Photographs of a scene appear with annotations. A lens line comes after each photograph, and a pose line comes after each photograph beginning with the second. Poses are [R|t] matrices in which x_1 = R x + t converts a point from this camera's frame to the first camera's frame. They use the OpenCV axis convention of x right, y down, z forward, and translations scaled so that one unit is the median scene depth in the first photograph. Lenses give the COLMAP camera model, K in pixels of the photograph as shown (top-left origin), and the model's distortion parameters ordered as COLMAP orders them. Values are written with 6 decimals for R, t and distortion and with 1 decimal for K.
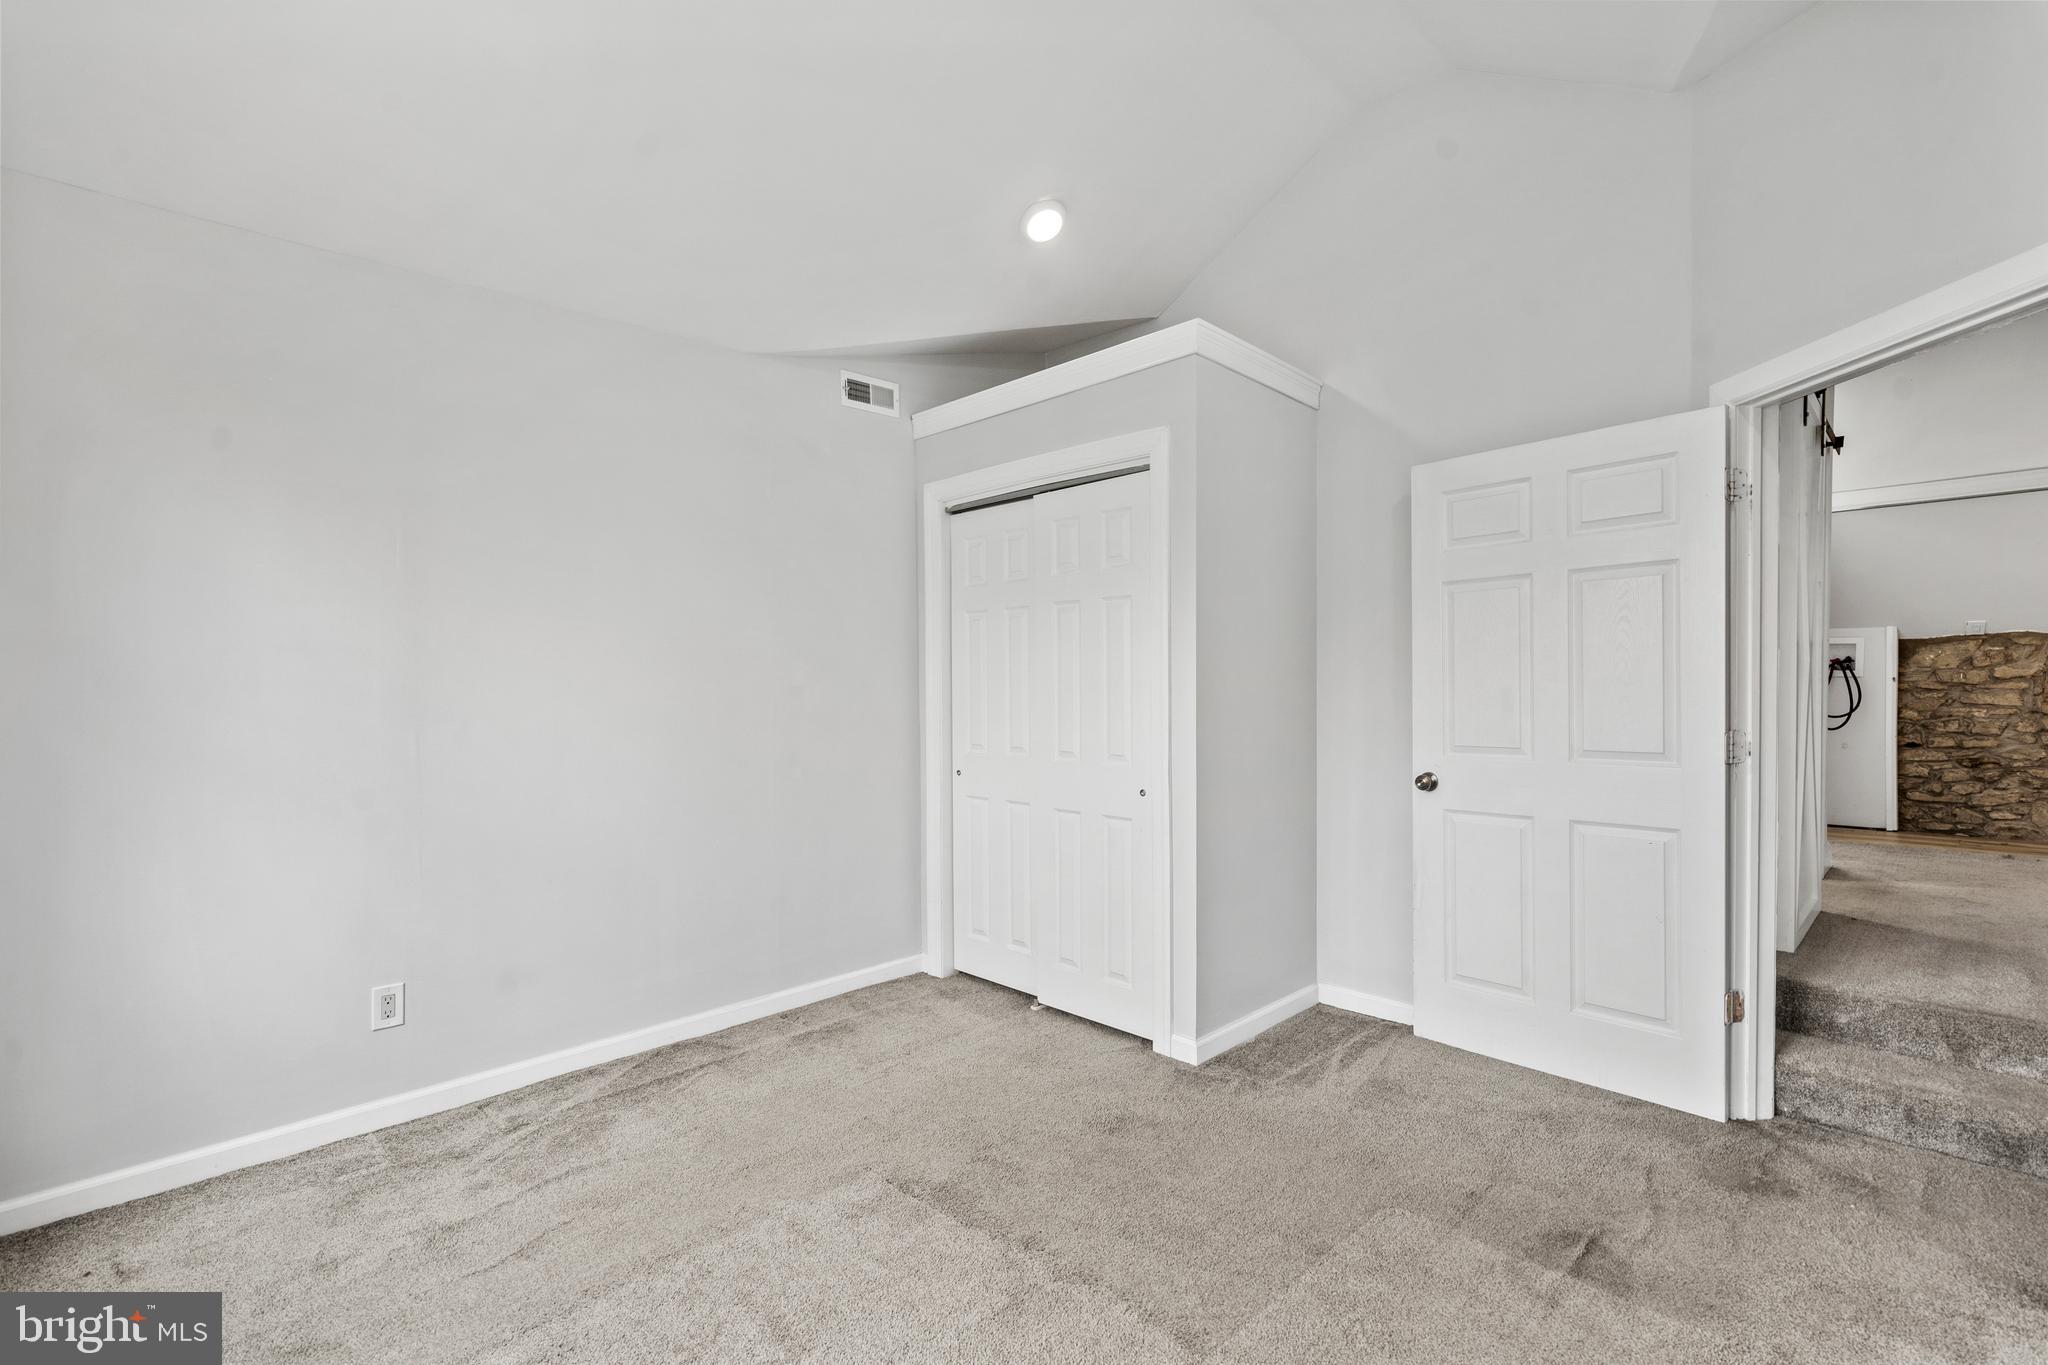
lens RADIAL K [[955.3, 0, 1021.3], [0, 955.3, 689.1], [0, 0, 1]] dist [-0.002818, 0.001207]
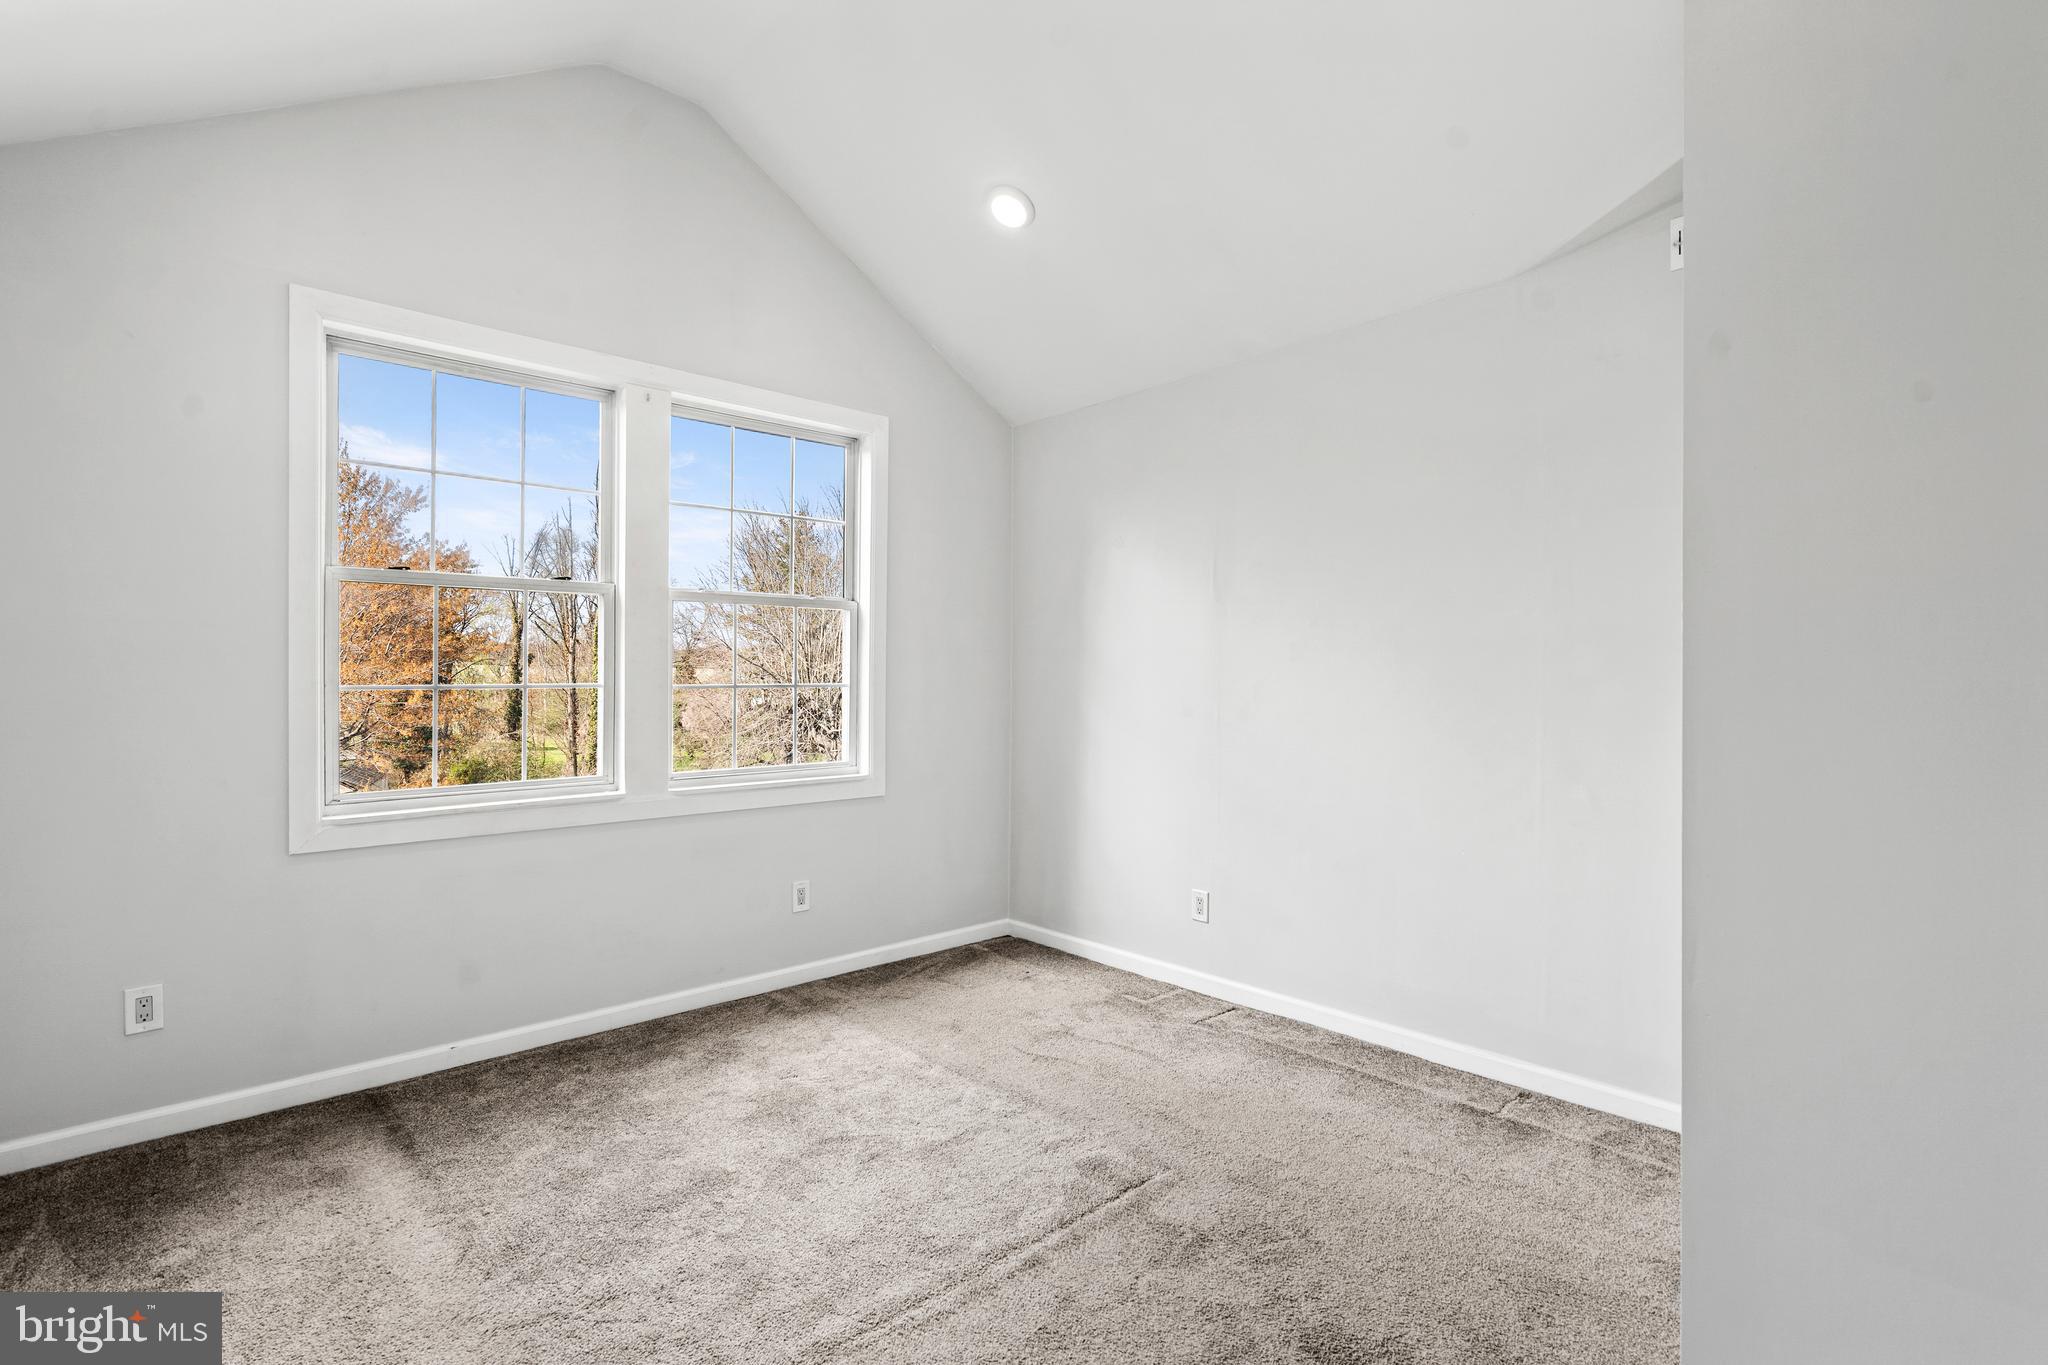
lens RADIAL K [[955.3, 0, 1020.2], [0, 955.3, 676.9], [0, 0, 1]] dist [-0.002818, 0.001207]
pose [[-0.049123, 0.000401, -0.998793, 0.700717], [-0.017142, 0.999852, 0.001244, 0.002963], [0.998646, 0.017183, -0.049109, 0.764839]]
